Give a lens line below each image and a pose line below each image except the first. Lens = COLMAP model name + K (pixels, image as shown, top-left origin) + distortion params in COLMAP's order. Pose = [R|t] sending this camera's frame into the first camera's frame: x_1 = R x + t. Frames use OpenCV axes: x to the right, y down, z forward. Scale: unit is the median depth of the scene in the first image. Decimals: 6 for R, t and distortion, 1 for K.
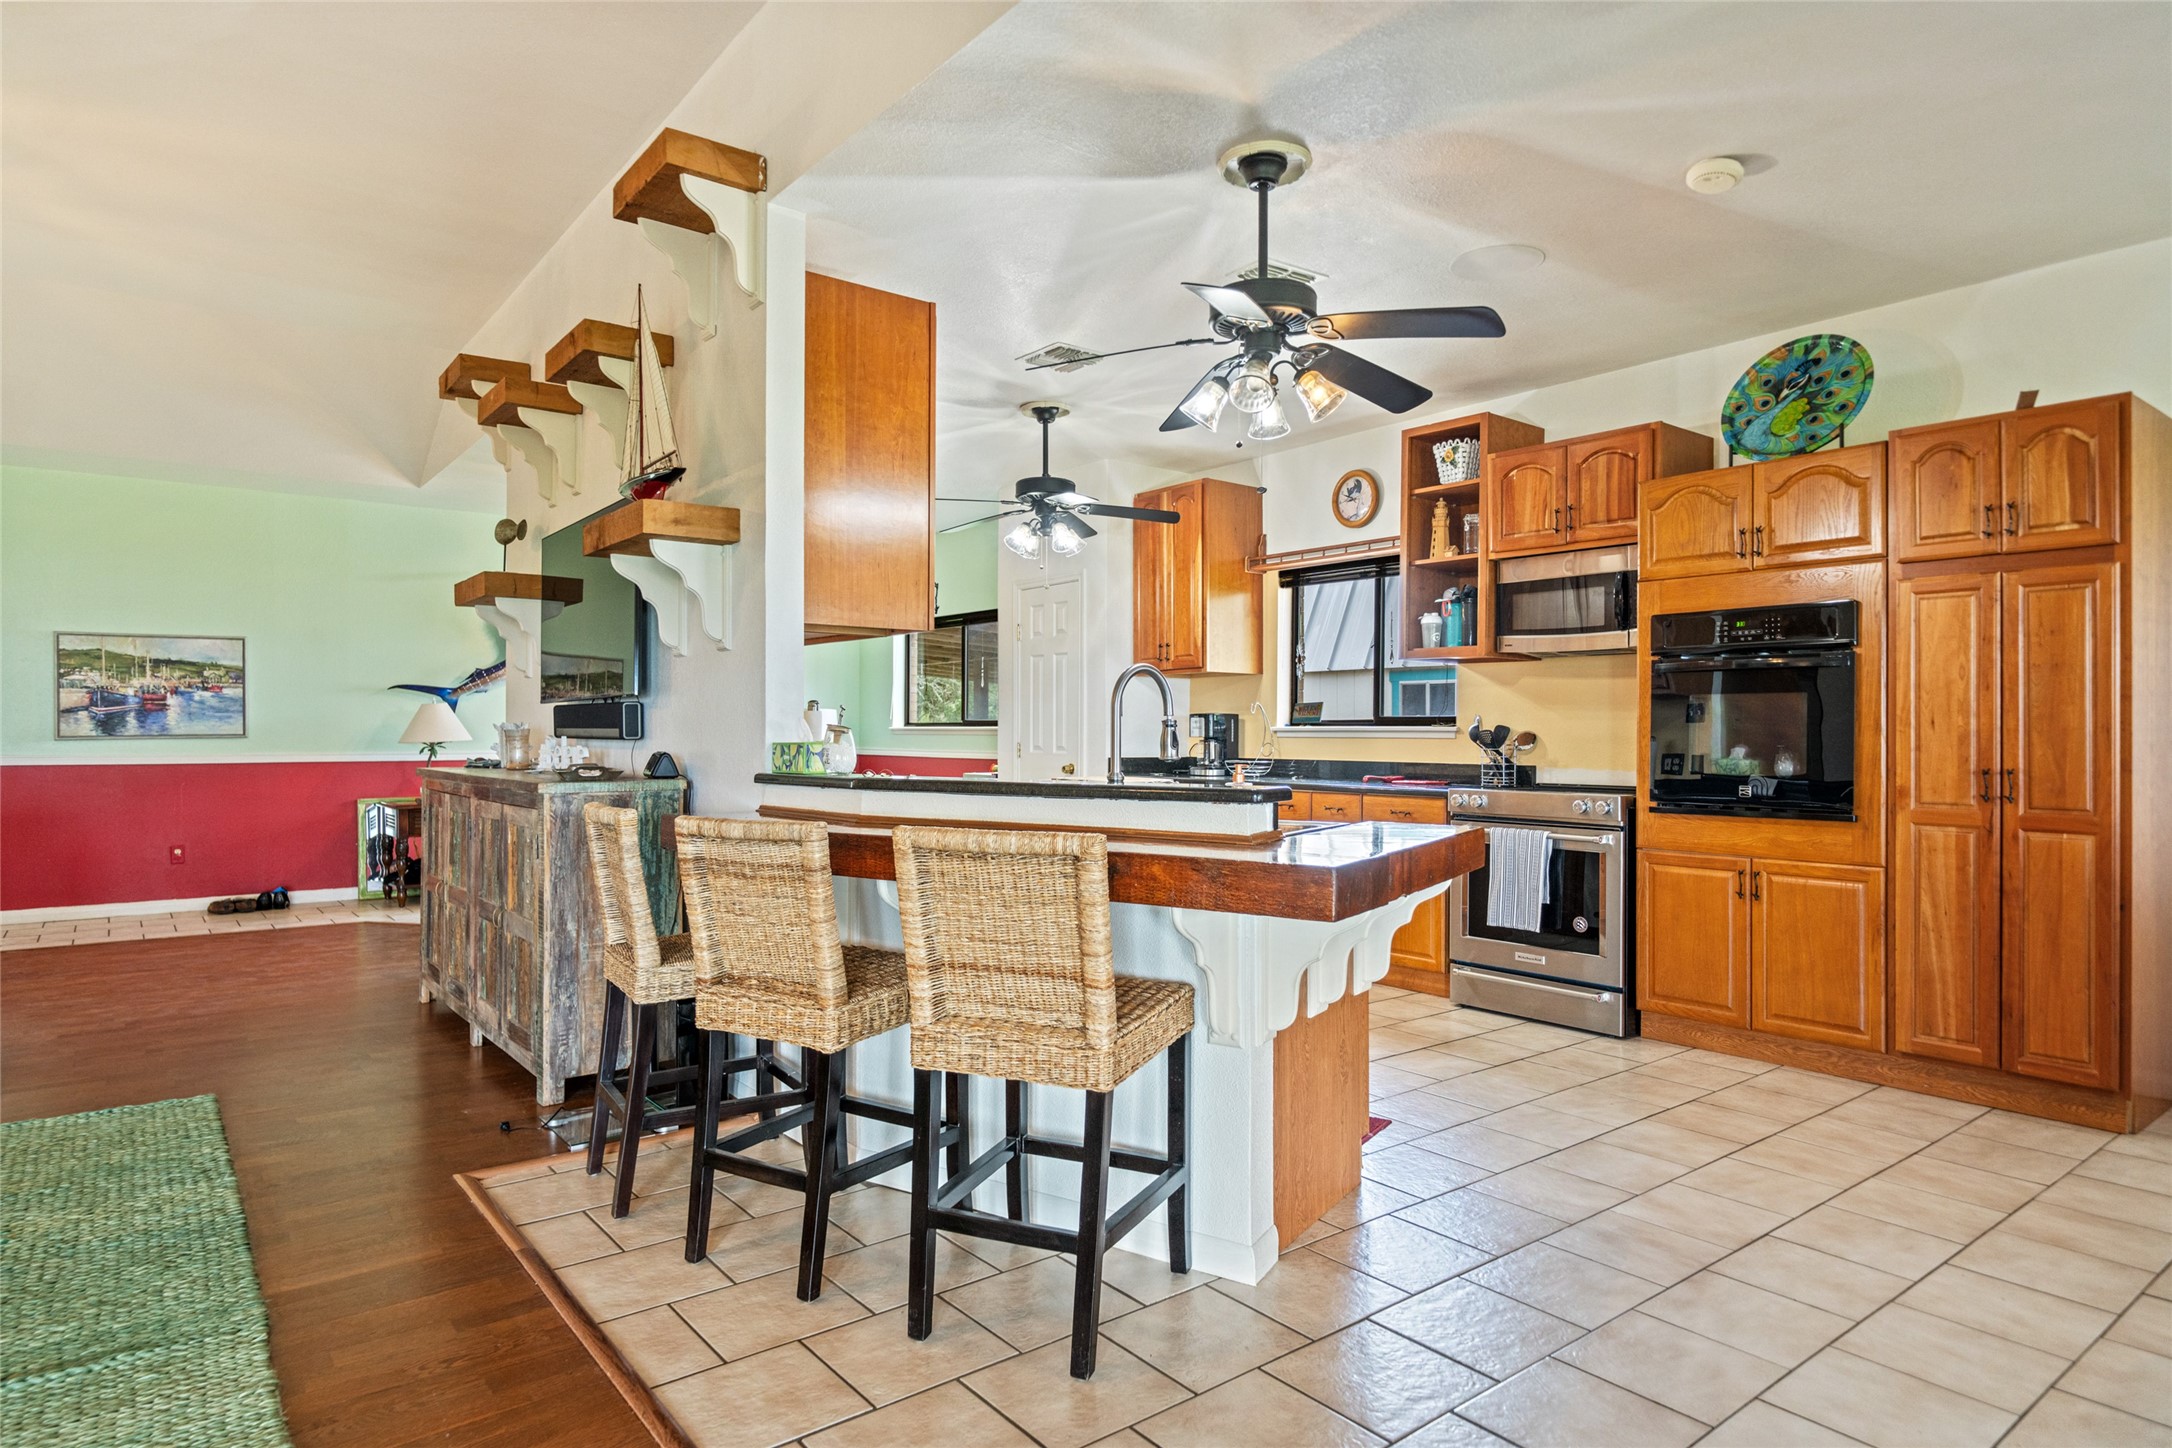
lens RADIAL K [[1225.6, 0, 1090.0], [0, 1225.6, 726.8], [0, 0, 1]] dist [-0.002961, -0.000072]
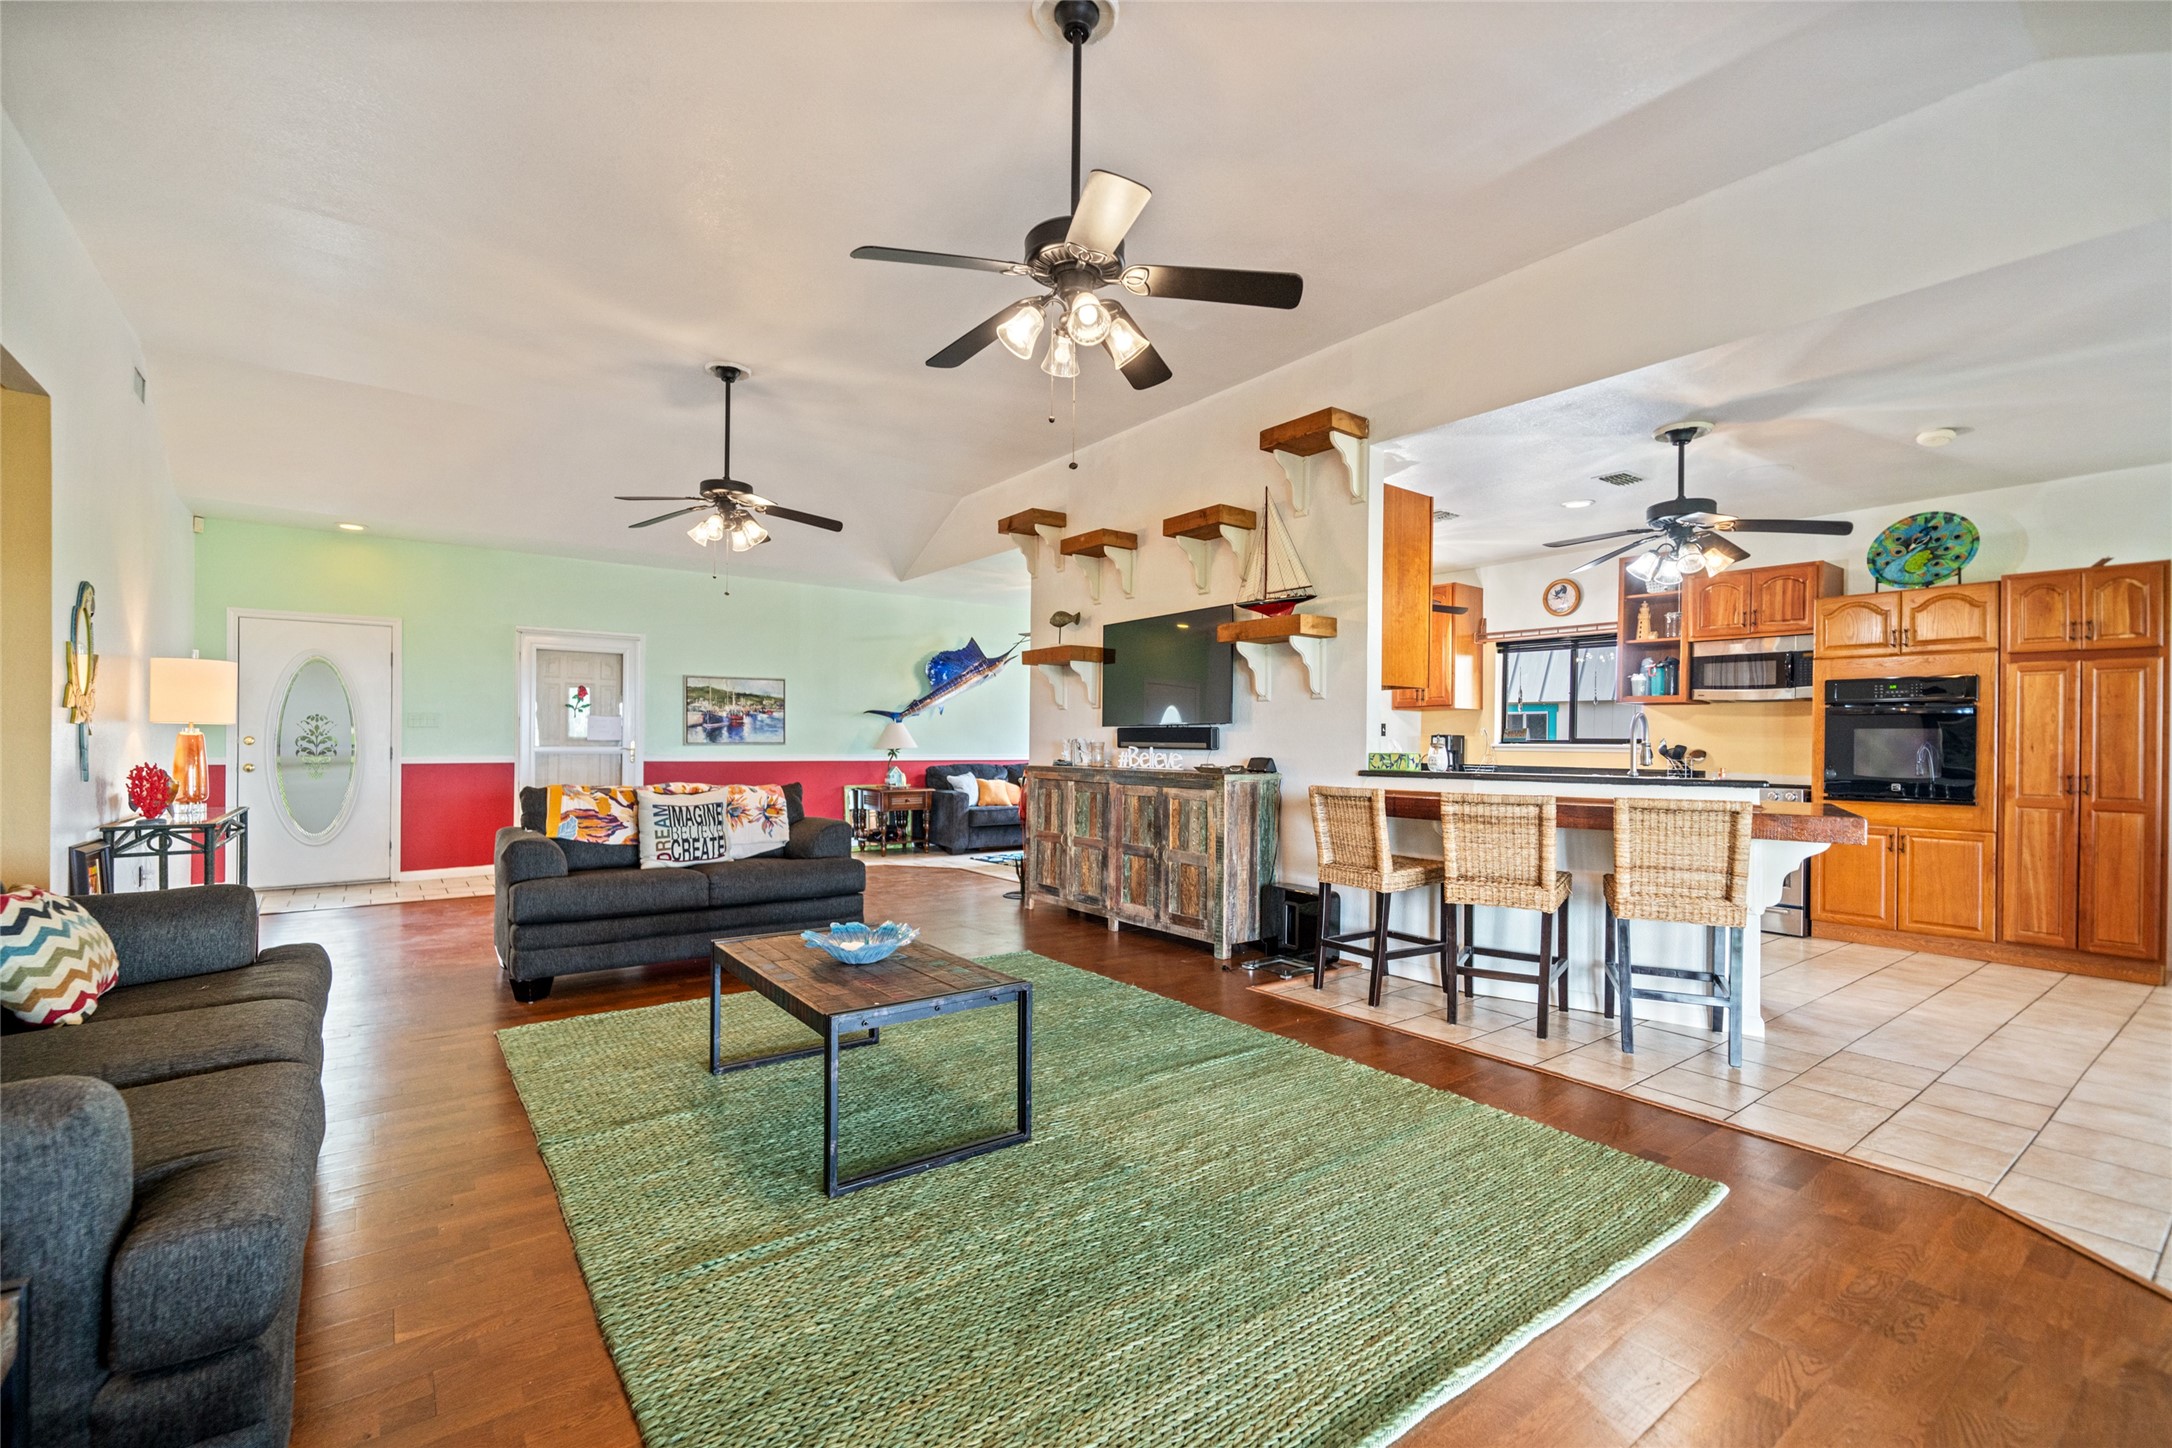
lens RADIAL K [[939.4, 0, 1080.0], [0, 939.4, 741.0], [0, 0, 1]] dist [-0.003231, 0.000039]
pose [[0.999682, 0.009336, -0.023438, -0.543613], [-0.009283, 0.999954, 0.002338, -0.003170], [0.023458, -0.002119, 0.999723, -0.300770]]
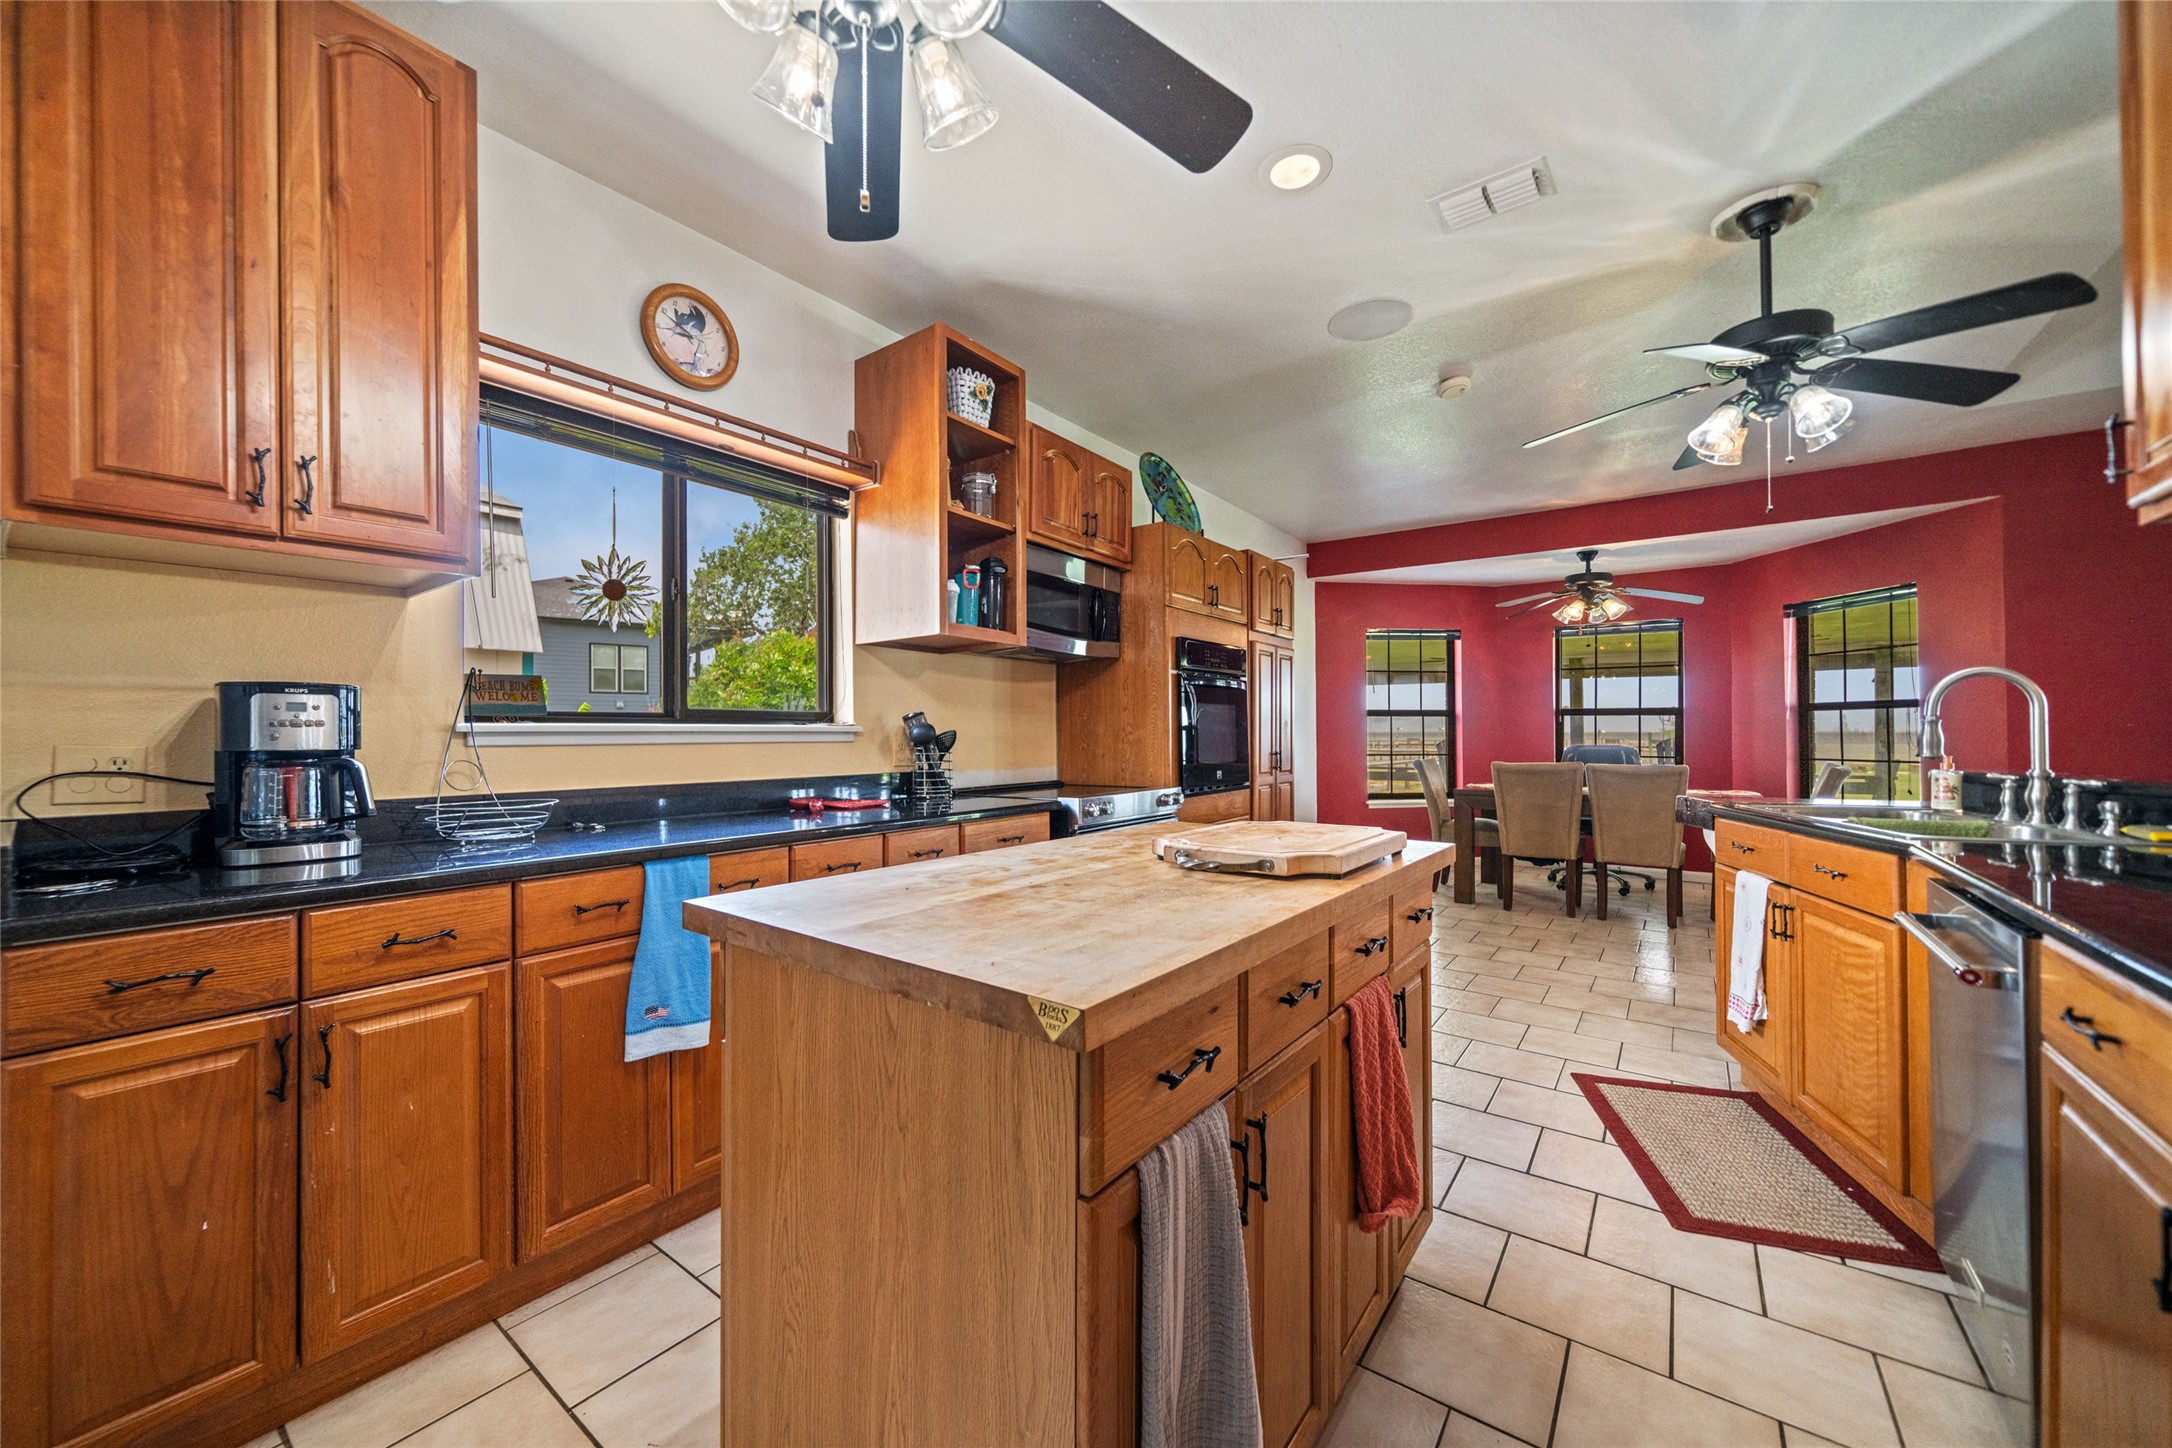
lens RADIAL K [[799.6, 0, 1079.3], [0, 799.6, 723.8], [0, 0, 1]] dist [0.000133, 0.000192]
pose [[-0.262005, 0.003670, 0.965060, -0.299189], [-0.003653, 0.999982, -0.004794, -0.000664], [-0.965060, -0.004782, -0.261987, 1.379185]]
